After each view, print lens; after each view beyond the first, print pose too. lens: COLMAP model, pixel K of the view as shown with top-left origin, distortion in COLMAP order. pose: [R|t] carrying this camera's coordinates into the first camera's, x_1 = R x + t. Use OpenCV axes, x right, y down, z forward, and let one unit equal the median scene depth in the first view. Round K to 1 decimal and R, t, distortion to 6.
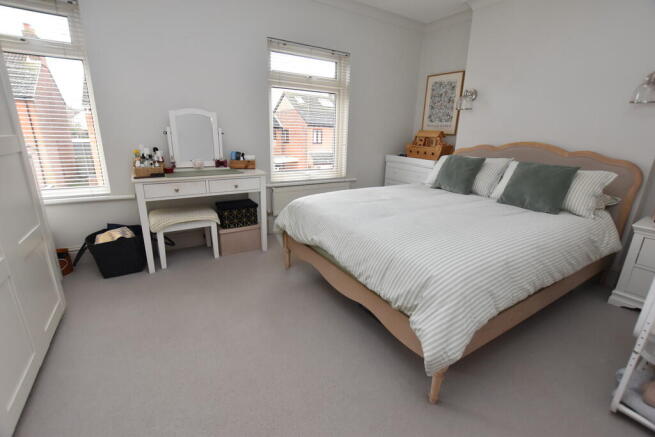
lens RADIAL K [[289.8, 0, 326.8], [0, 289.8, 217.1], [0, 0, 1]] dist [-0.042903, 0.012758]
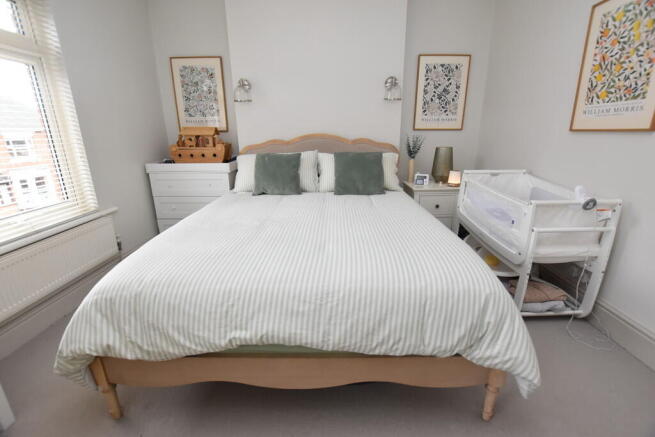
lens RADIAL K [[289.8, 0, 326.8], [0, 289.8, 217.1], [0, 0, 1]] dist [-0.042903, 0.012758]
pose [[0.533466, -0.278889, 0.798520, -0.167831], [0.265134, 0.951633, 0.155237, -0.093335], [-0.803192, 0.128901, 0.581607, 0.284771]]
